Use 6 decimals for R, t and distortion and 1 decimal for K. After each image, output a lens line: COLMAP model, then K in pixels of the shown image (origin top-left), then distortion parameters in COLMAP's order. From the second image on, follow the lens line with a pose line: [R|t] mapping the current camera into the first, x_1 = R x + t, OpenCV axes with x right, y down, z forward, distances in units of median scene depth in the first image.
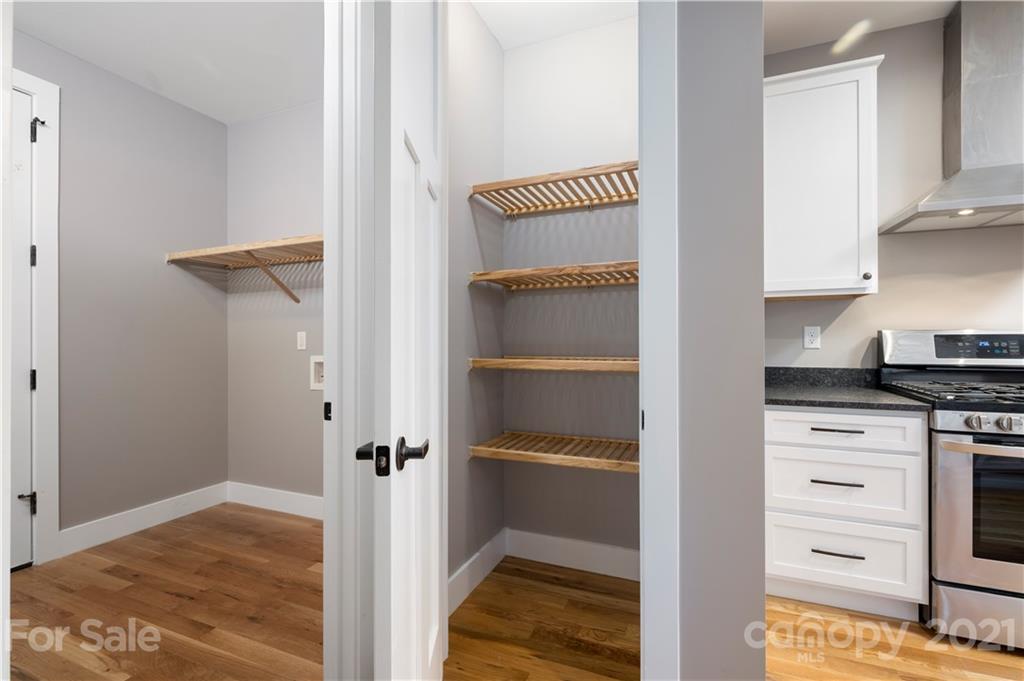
lens RADIAL K [[463.0, 0, 512.0], [0, 463.0, 340.5], [0, 0, 1]] dist [0.001482, -0.000022]
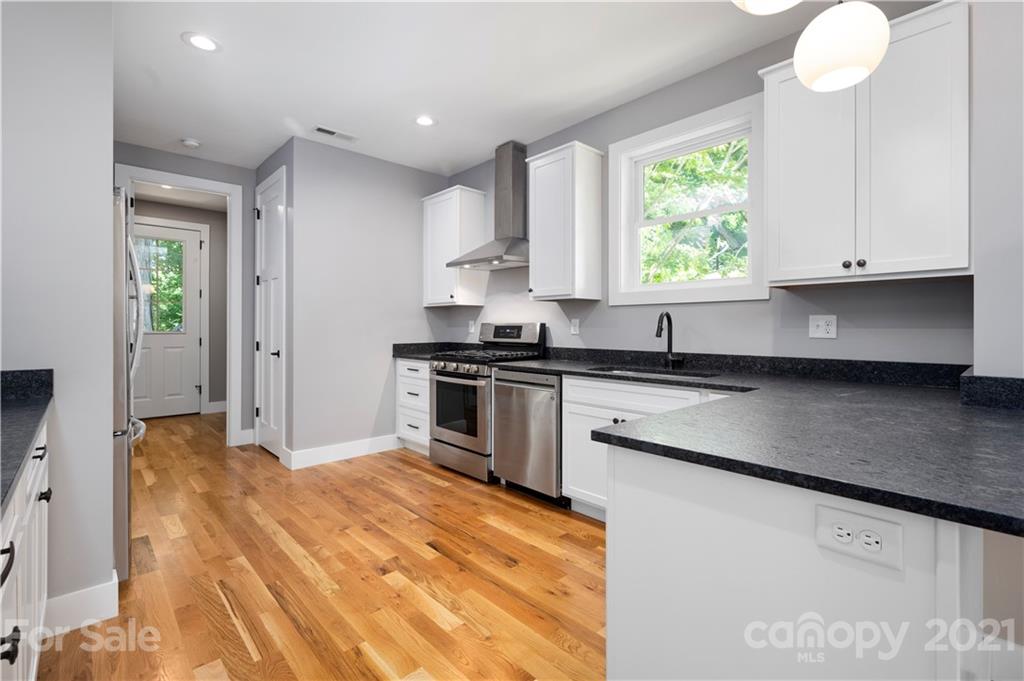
lens RADIAL K [[463.0, 0, 512.0], [0, 463.0, 340.5], [0, 0, 1]] dist [0.001482, -0.000022]
pose [[0.909620, 0.015088, -0.415166, 1.684957], [-0.004421, 0.999635, 0.026641, -0.002891], [0.415417, -0.022398, 0.909355, -0.656917]]
